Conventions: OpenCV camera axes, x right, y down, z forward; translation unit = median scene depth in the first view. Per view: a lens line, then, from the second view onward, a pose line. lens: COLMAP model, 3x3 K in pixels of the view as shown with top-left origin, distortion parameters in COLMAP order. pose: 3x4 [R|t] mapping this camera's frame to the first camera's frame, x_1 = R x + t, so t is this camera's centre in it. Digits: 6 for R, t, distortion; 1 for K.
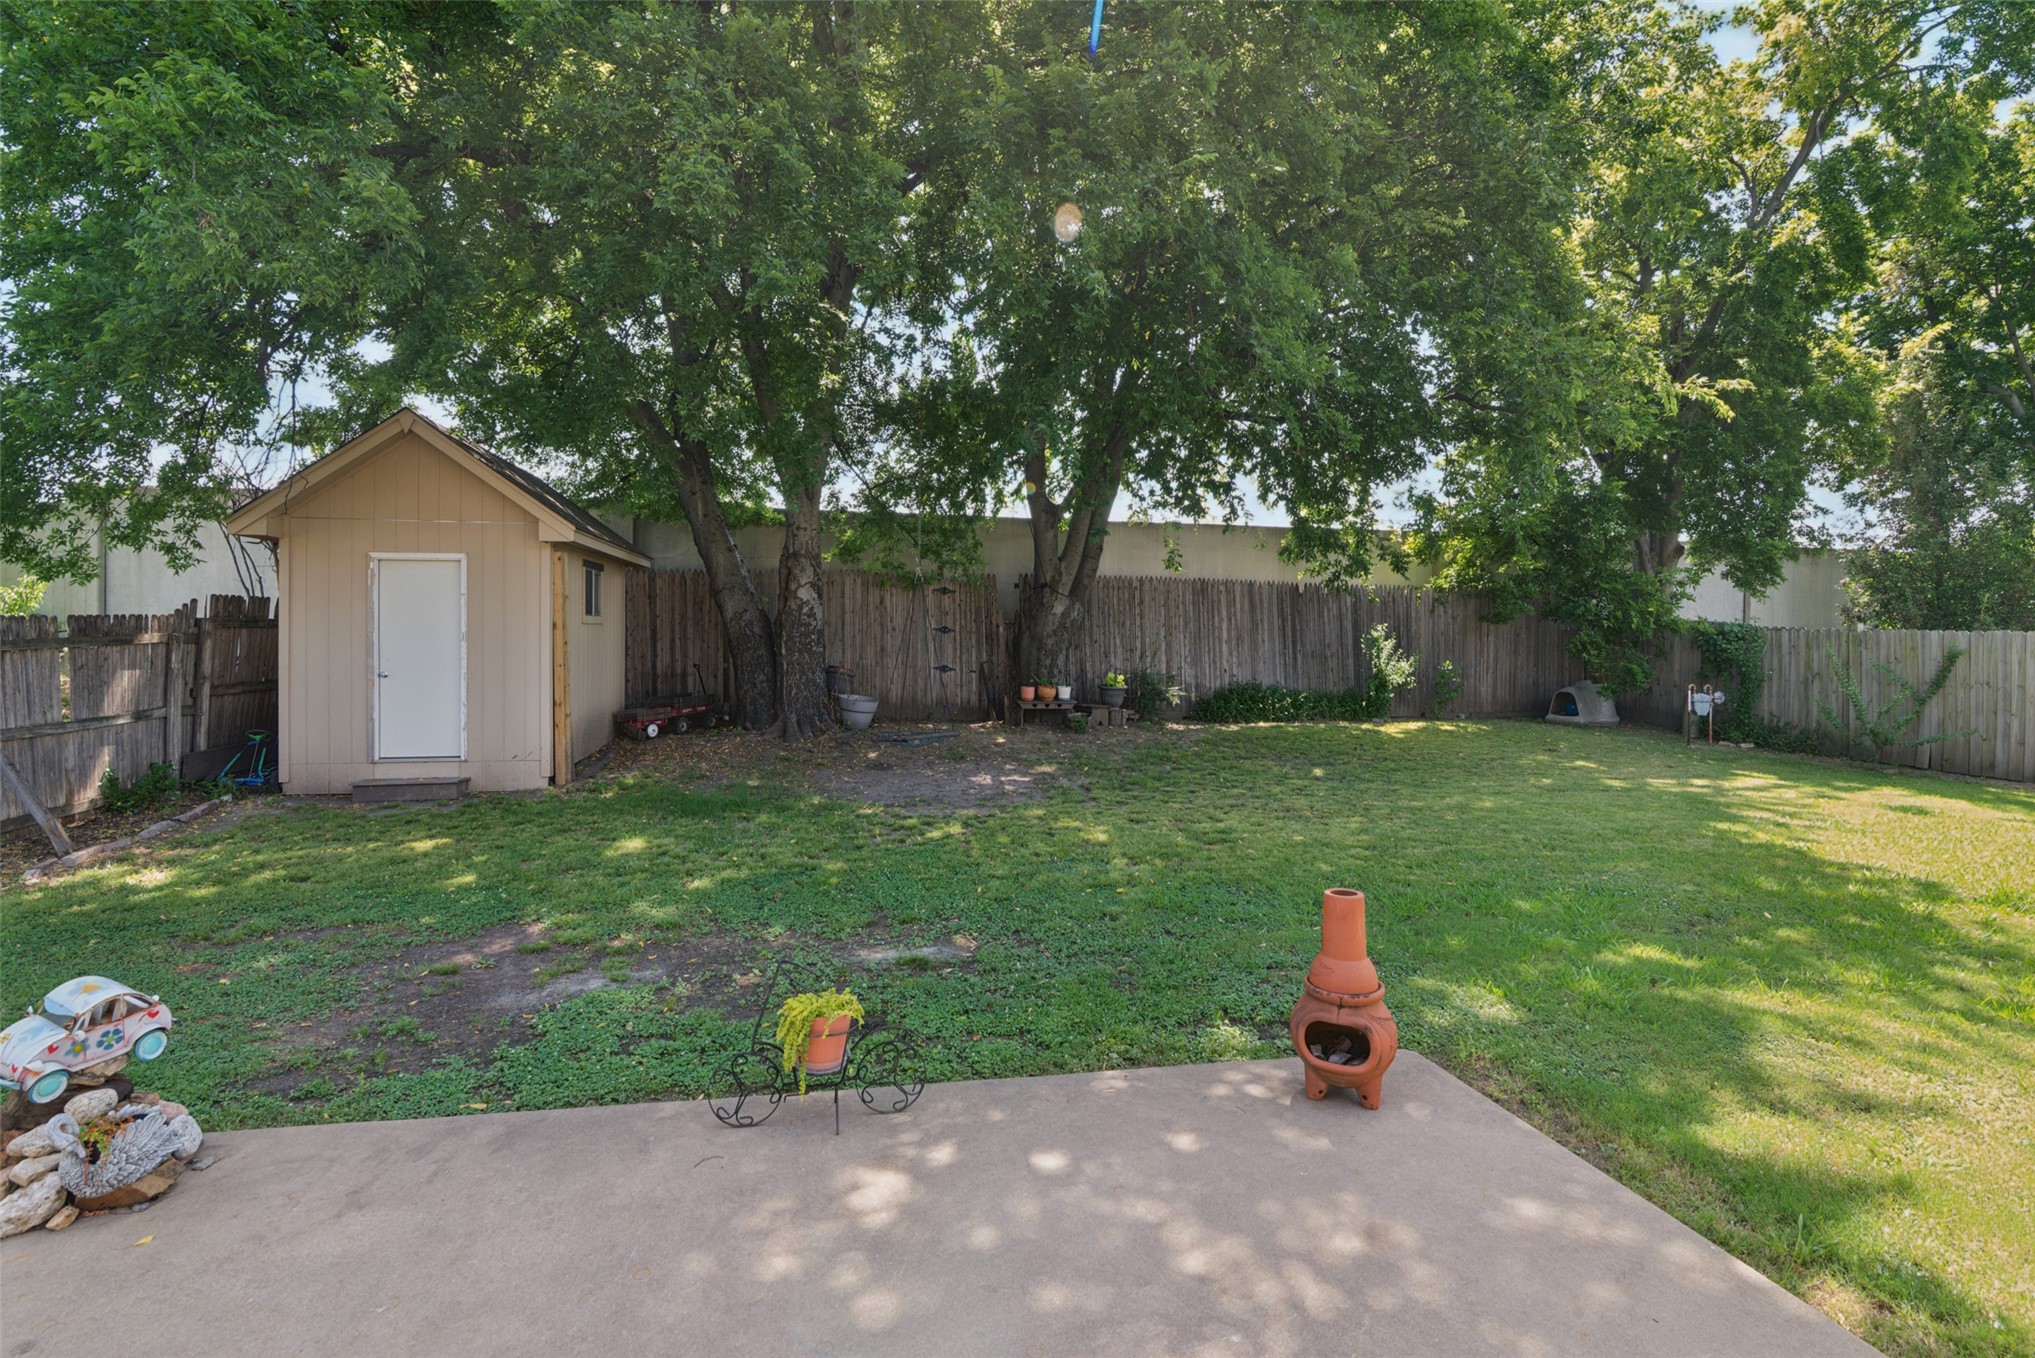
lens RADIAL K [[947.5, 0, 1017.0], [0, 947.5, 656.5], [0, 0, 1]] dist [-0.016206, -0.000048]
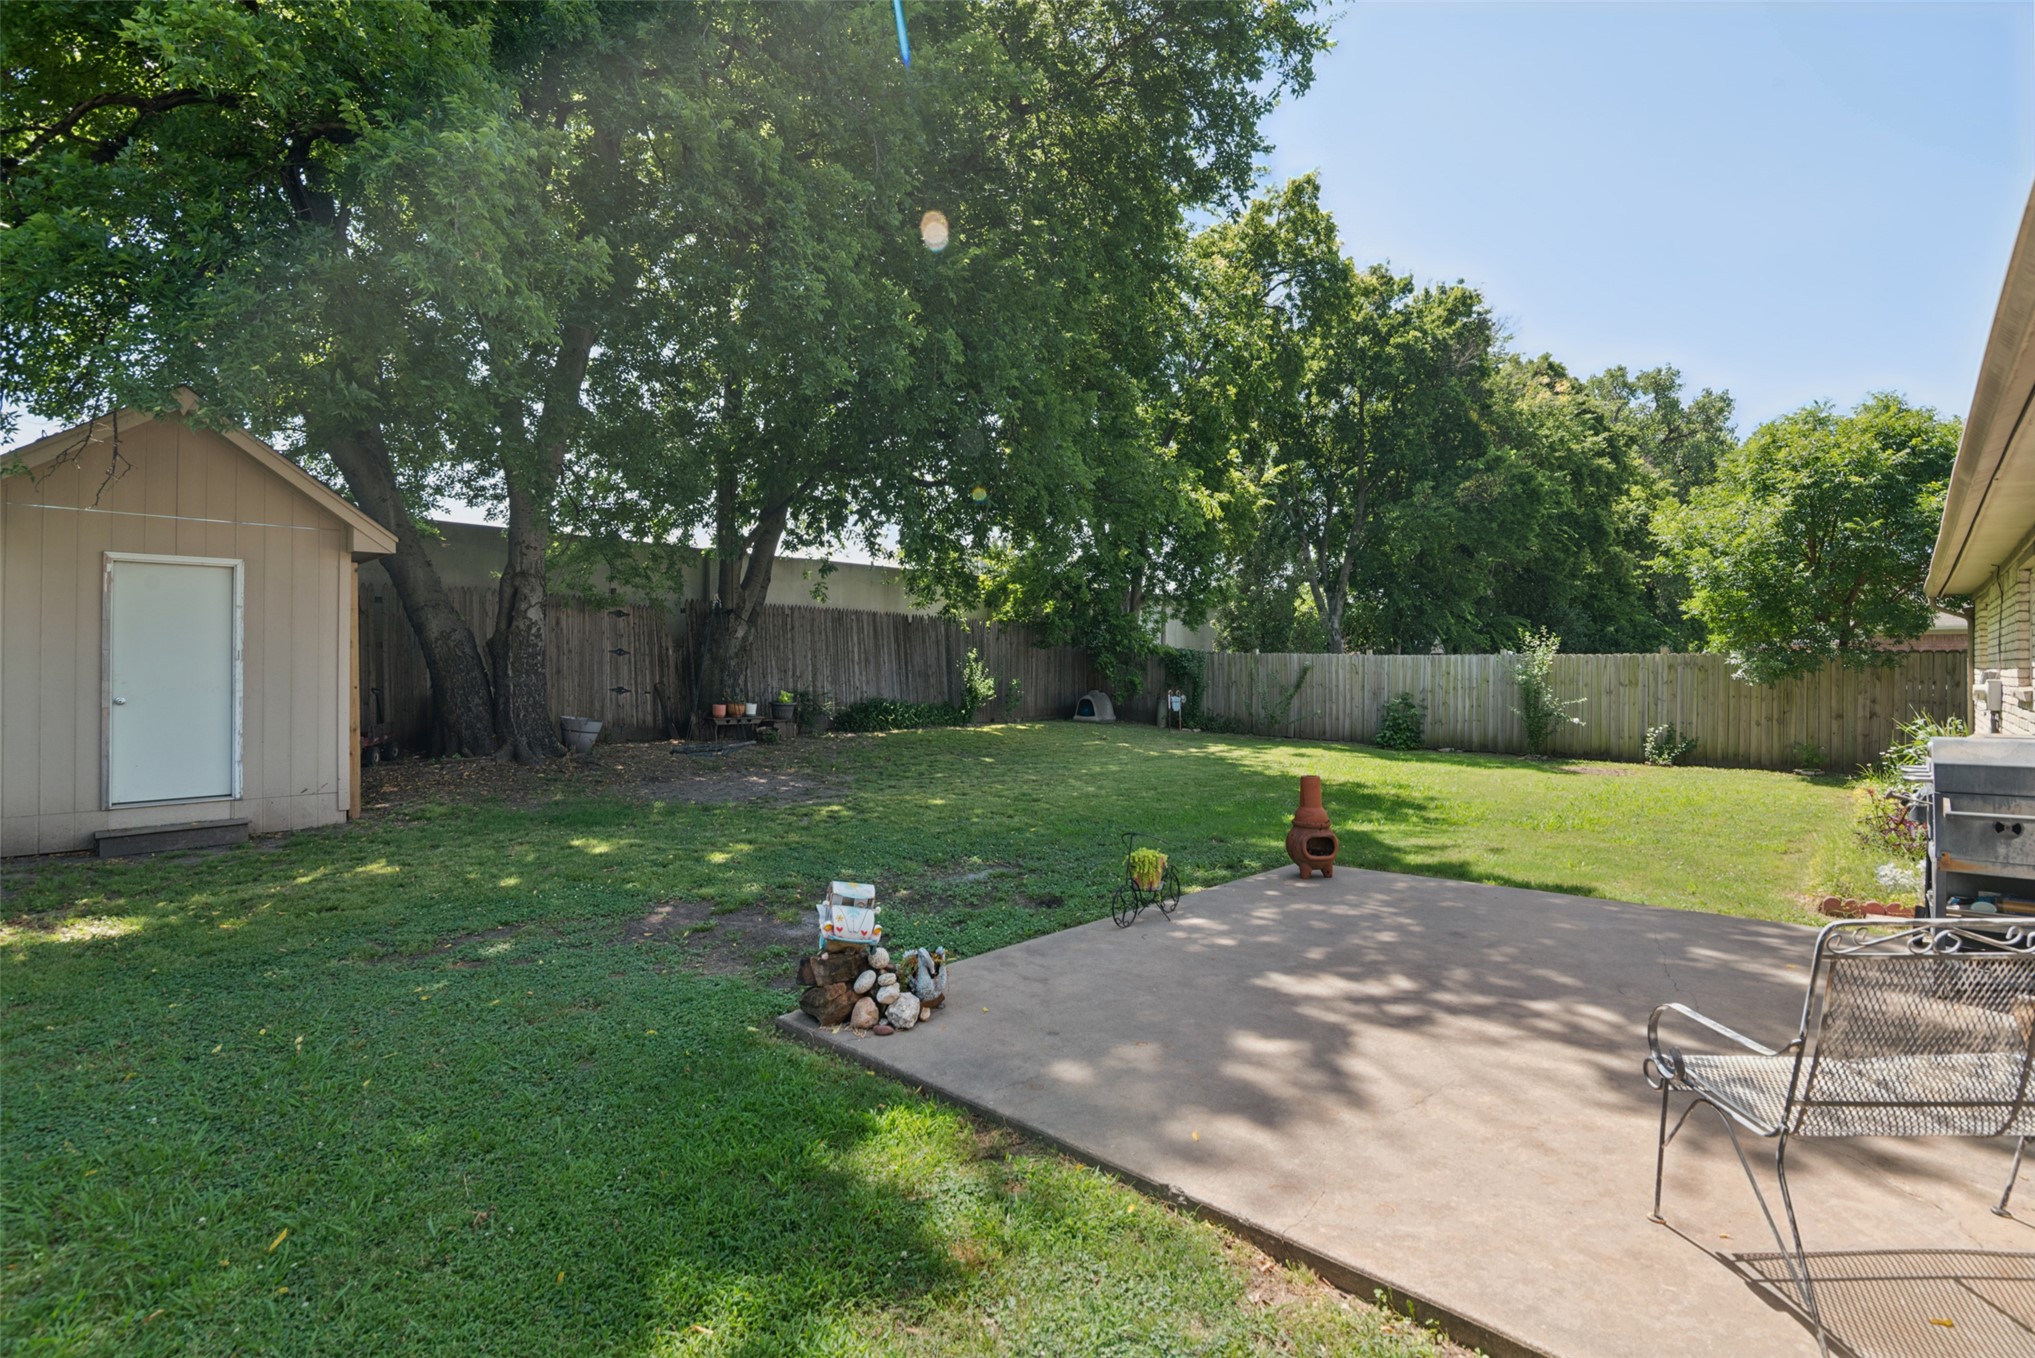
lens RADIAL K [[931.9, 0, 1017.5], [0, 931.9, 679.0], [0, 0, 1]] dist [-0.014689, 0.000178]
pose [[0.823233, -0.013055, 0.567554, -0.304730], [0.015481, 0.999880, 0.000544, 0.007264], [-0.567493, 0.008339, 0.823336, -0.066102]]
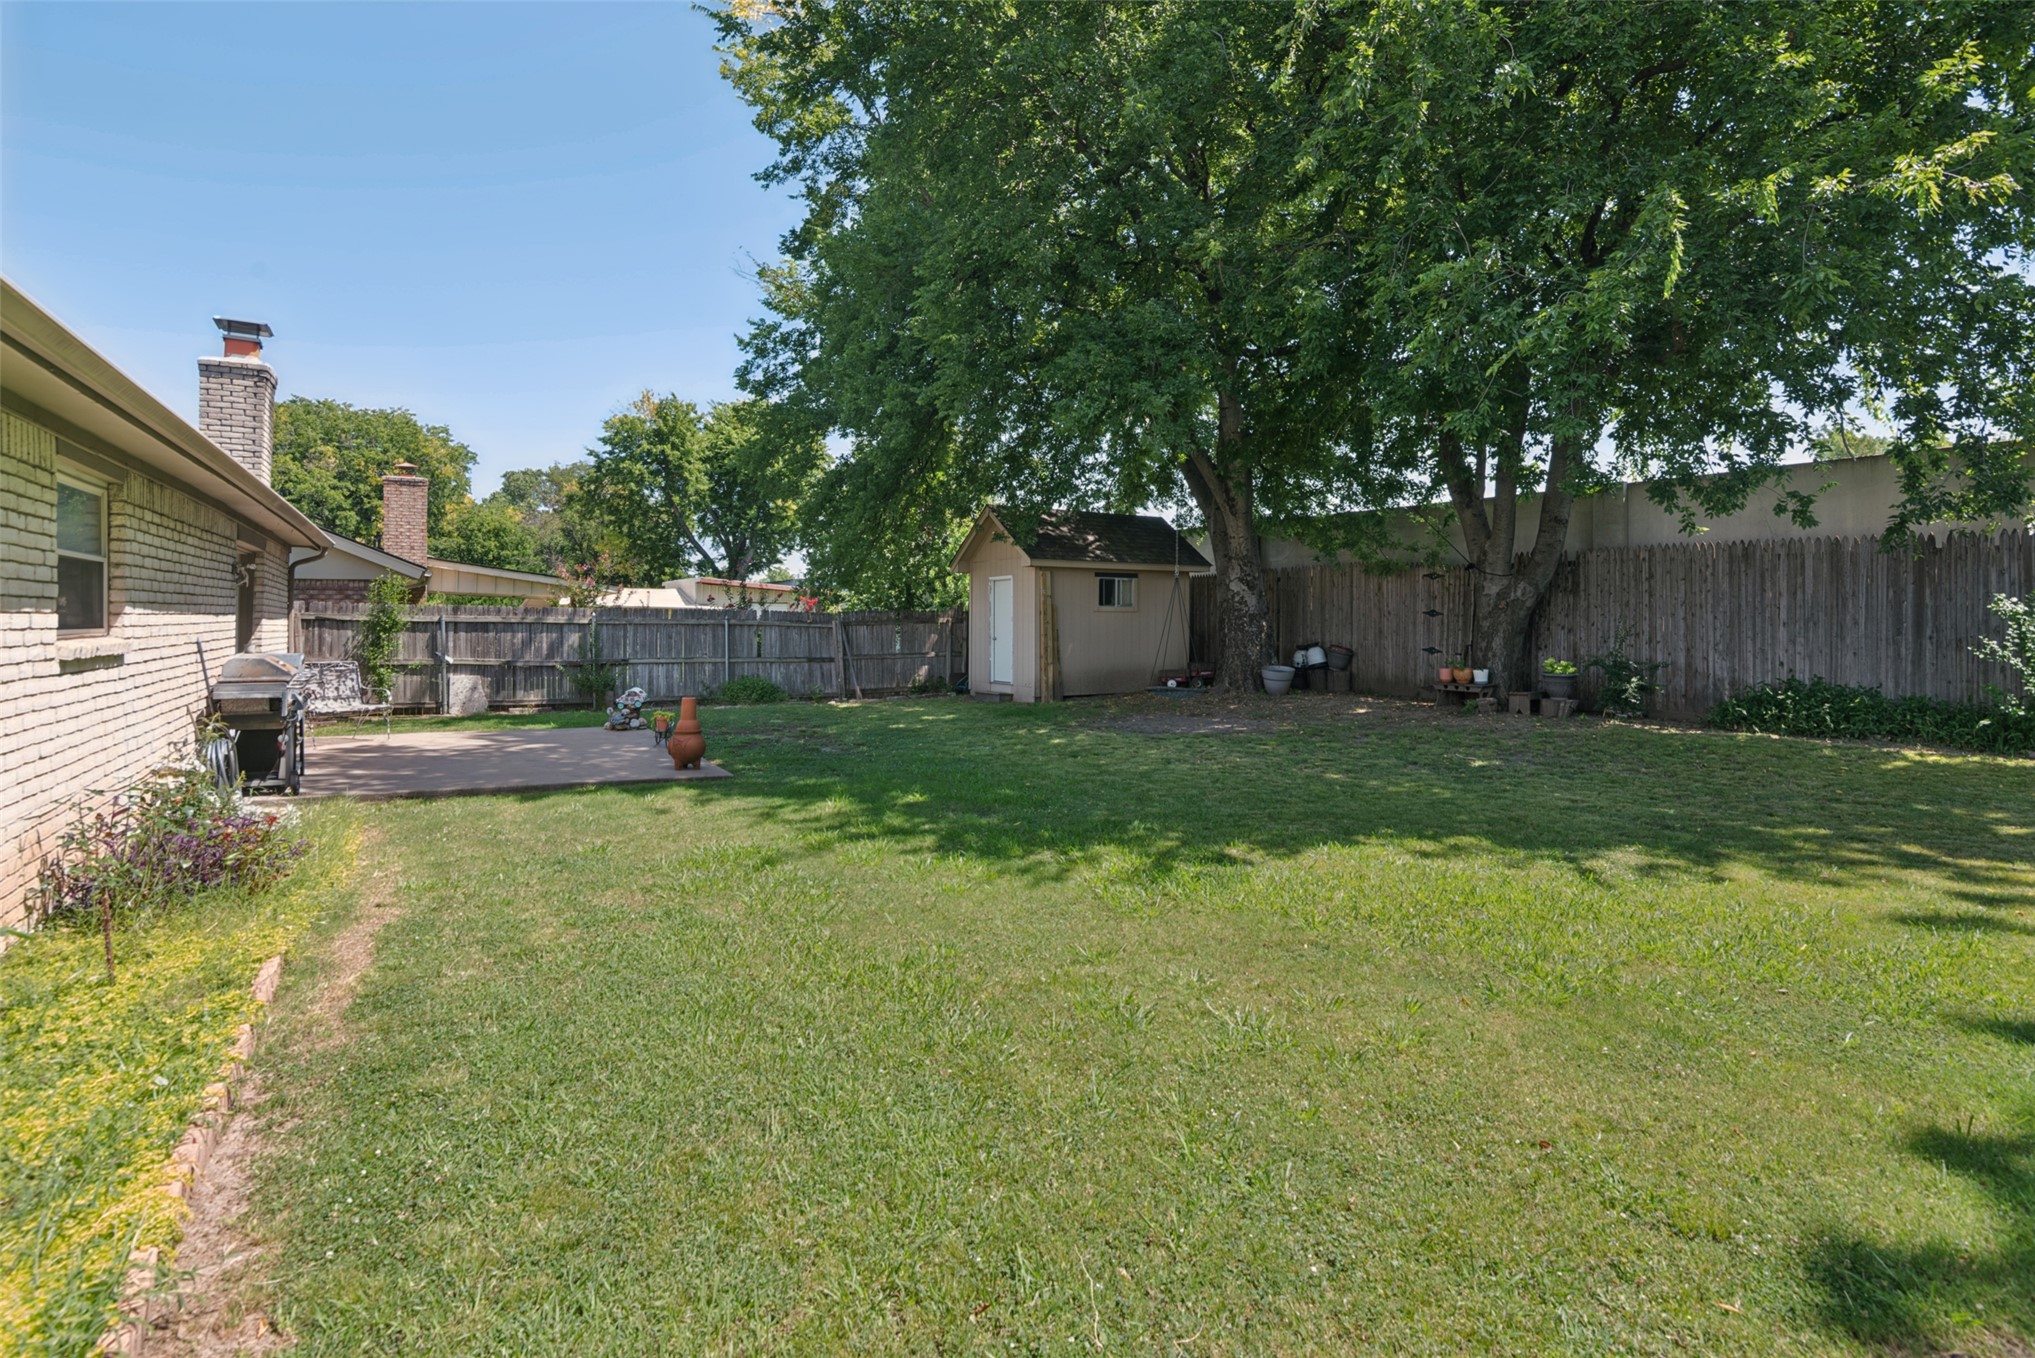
lens RADIAL K [[947.5, 0, 1017.0], [0, 947.5, 656.5], [0, 0, 1]] dist [-0.016206, -0.000048]
pose [[0.352590, 0.026336, -0.935407, 0.768845], [-0.024624, 0.999519, 0.018859, 0.011592], [0.935454, 0.016384, 0.353069, 0.213753]]
